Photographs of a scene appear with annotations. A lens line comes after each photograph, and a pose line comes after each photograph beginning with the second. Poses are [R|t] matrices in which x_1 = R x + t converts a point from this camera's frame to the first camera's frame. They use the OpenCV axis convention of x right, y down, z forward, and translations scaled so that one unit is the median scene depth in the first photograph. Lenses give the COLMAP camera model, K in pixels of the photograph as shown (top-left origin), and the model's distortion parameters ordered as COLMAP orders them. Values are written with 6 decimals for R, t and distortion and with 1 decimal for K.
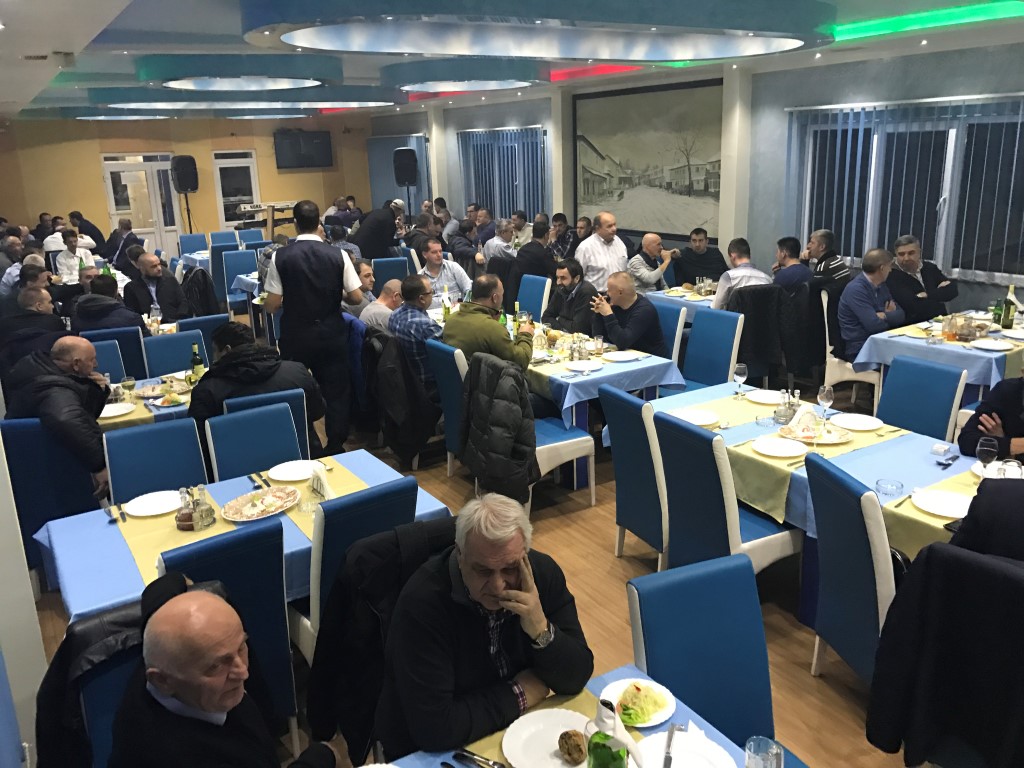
lens RADIAL K [[850.7, 0, 515.0], [0, 850.7, 377.1], [0, 0, 1]] dist [0.035562, -0.033078]
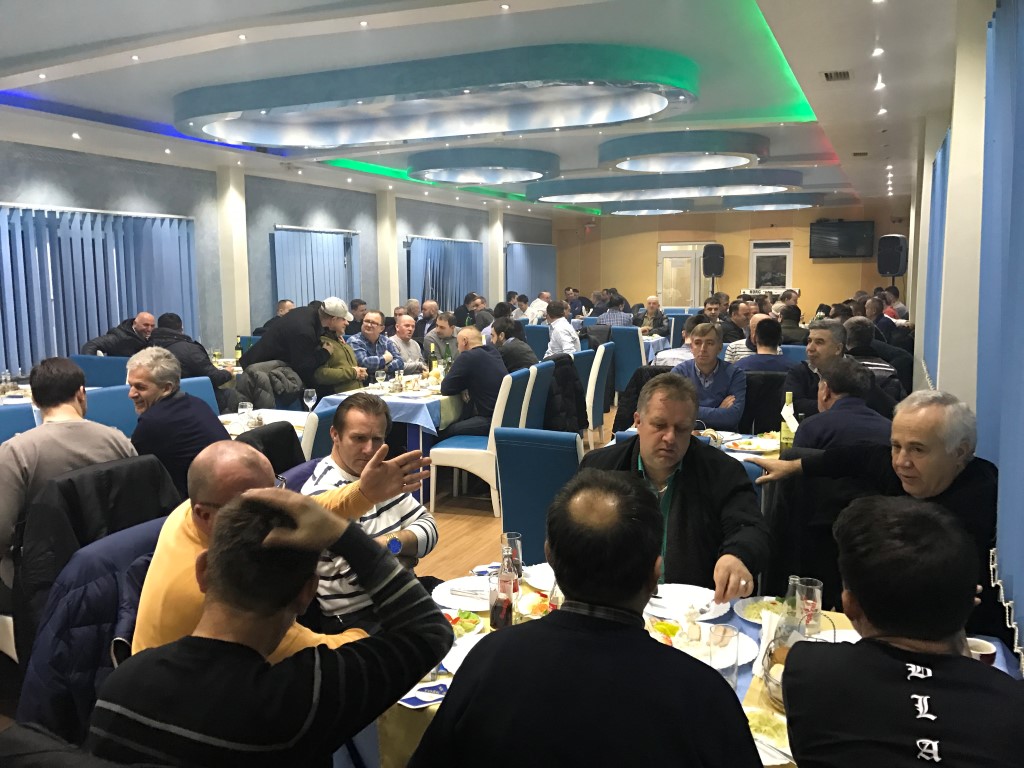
lens RADIAL K [[850.7, 0, 508.0], [0, 850.7, 381.8], [0, 0, 1]] dist [0.035562, -0.033078]
pose [[0.562843, 0.133209, -0.815759, 0.592900], [-0.225892, 0.974147, 0.003216, -0.039108], [0.795098, 0.182463, 0.578383, 0.258100]]
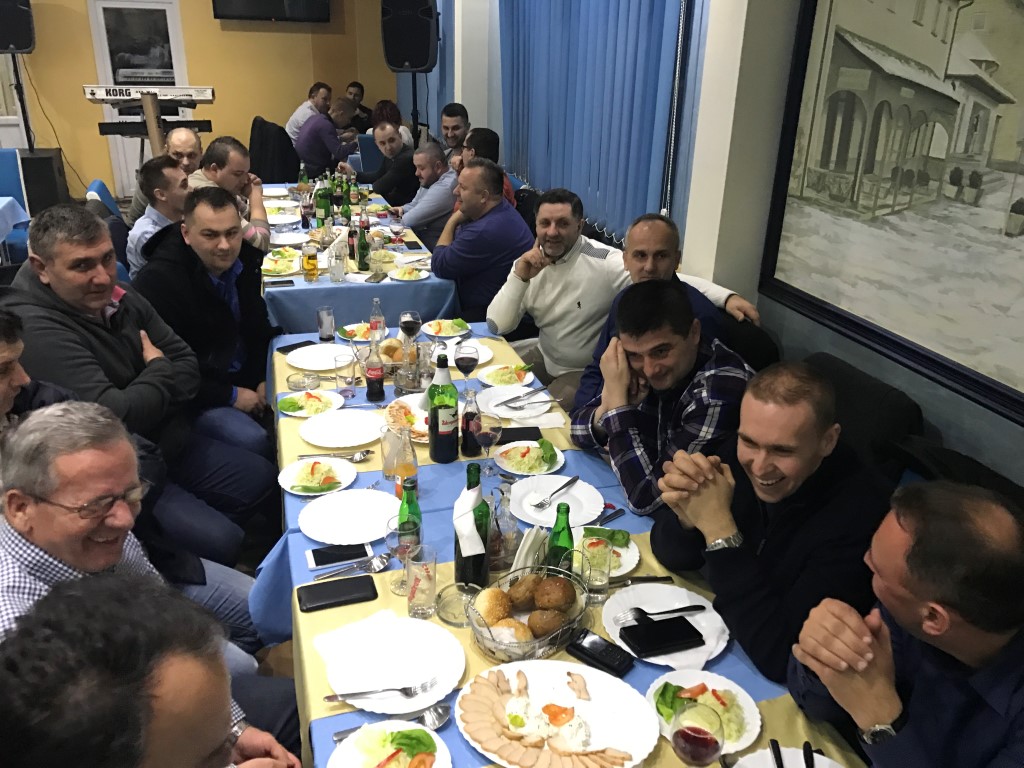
lens RADIAL K [[850.7, 0, 520.1], [0, 850.7, 391.9], [0, 0, 1]] dist [0.035562, -0.033078]
pose [[0.966770, 0.153670, -0.204306, 0.065550], [-0.125017, 0.981280, 0.146496, -0.197597], [0.222993, -0.116086, 0.967883, 0.835147]]
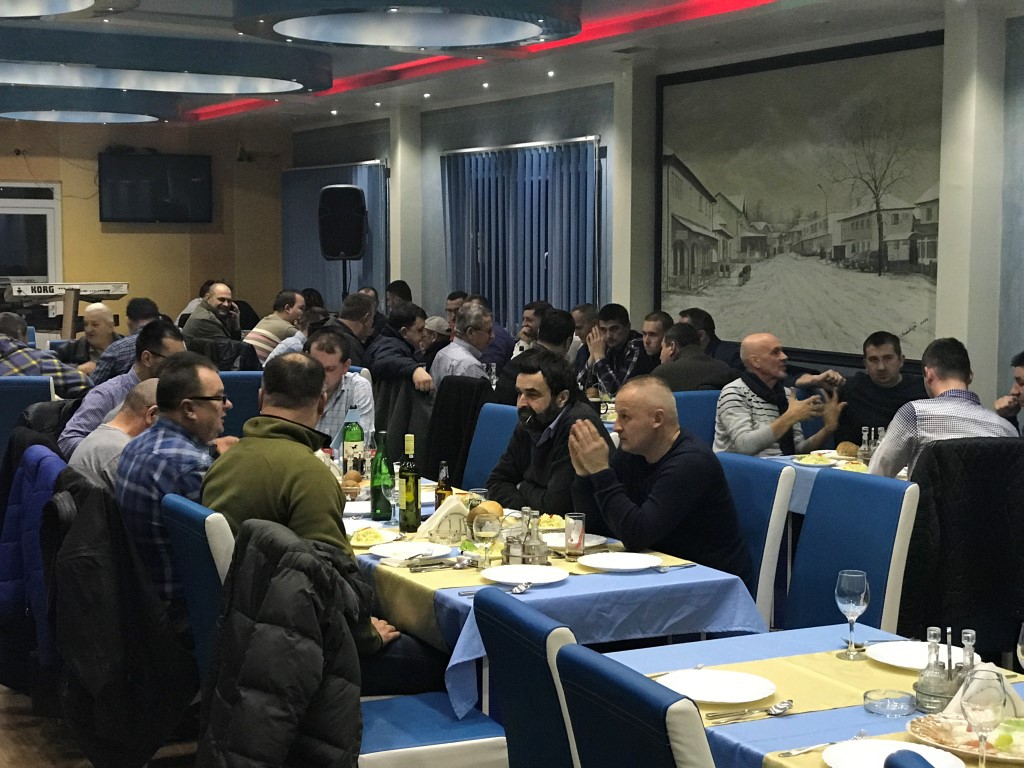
lens RADIAL K [[1687.2, 0, 514.7], [0, 1687.2, 373.8], [0, 0, 1]] dist [0.077831, 0.000000]
pose [[0.996465, 0.043257, -0.072017, 0.069395], [-0.055754, 0.981766, -0.181735, 0.022057], [0.062842, 0.185108, 0.980707, 0.075304]]
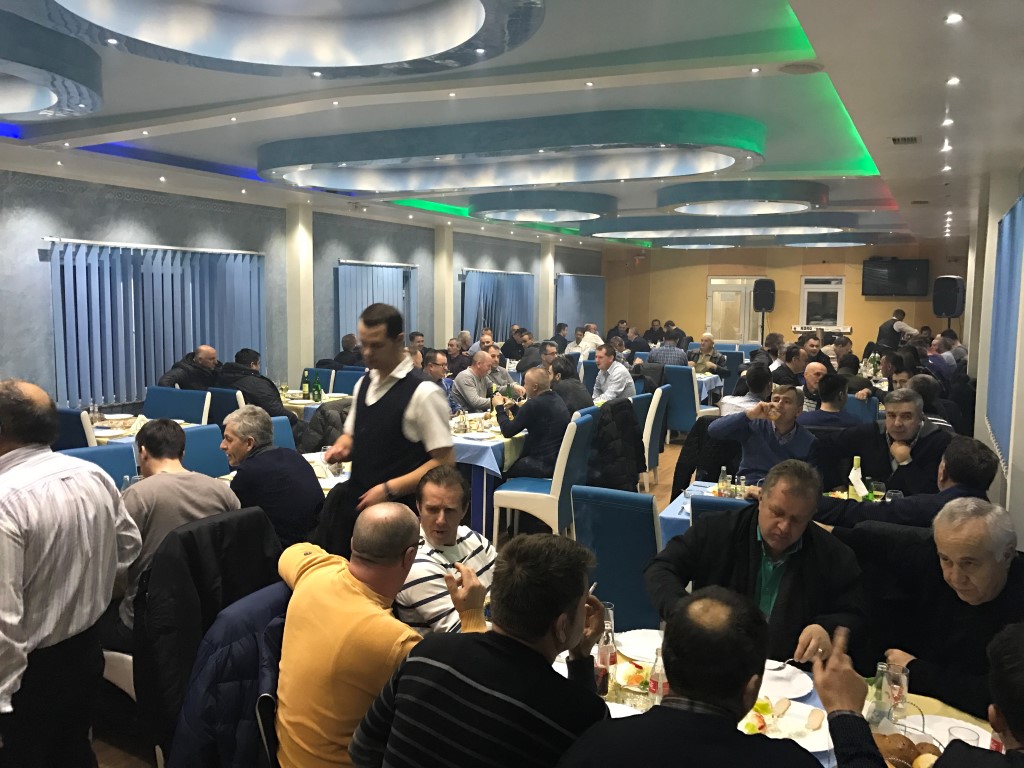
lens RADIAL K [[850.7, 0, 505.2], [0, 850.7, 382.7], [0, 0, 1]] dist [0.035562, -0.033078]
pose [[0.519164, 0.127734, -0.845076, 0.596162], [-0.250698, 0.968035, -0.007694, -0.051260], [0.817080, 0.215853, 0.534592, 0.230268]]
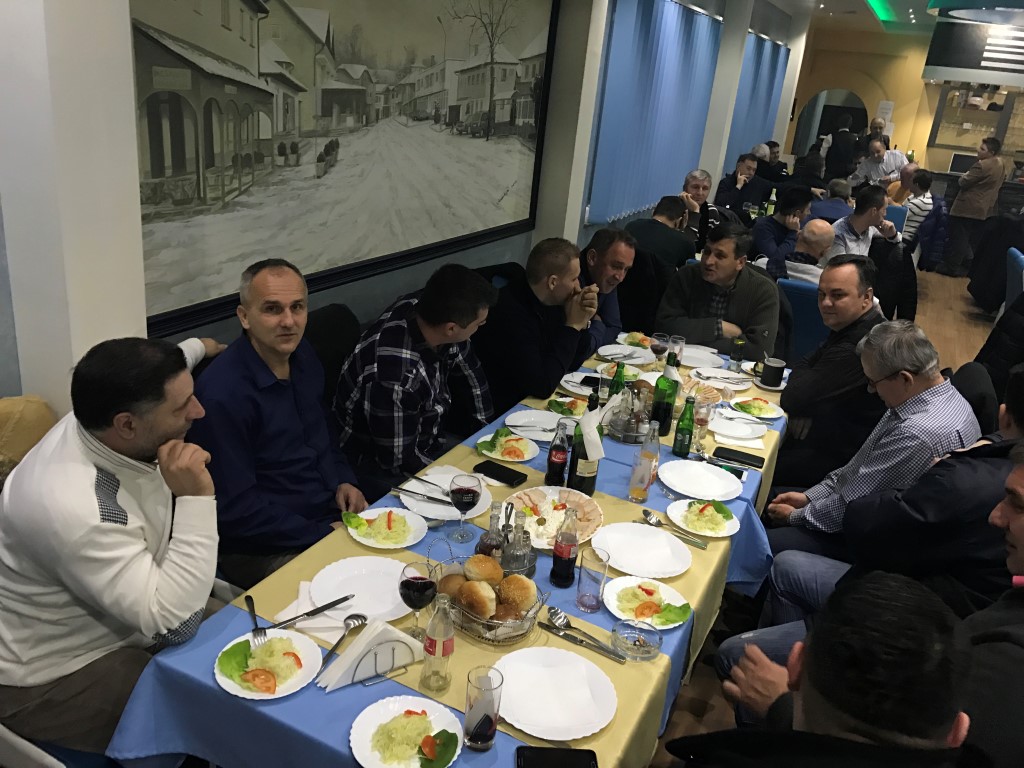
lens RADIAL K [[850.7, 0, 502.9], [0, 850.7, 381.8], [0, 0, 1]] dist [0.035562, -0.033078]
pose [[-0.538475, -0.307276, 0.784618, -0.159181], [0.148636, 0.881905, 0.447383, -0.278221], [-0.829429, 0.357527, -0.429211, 1.153142]]
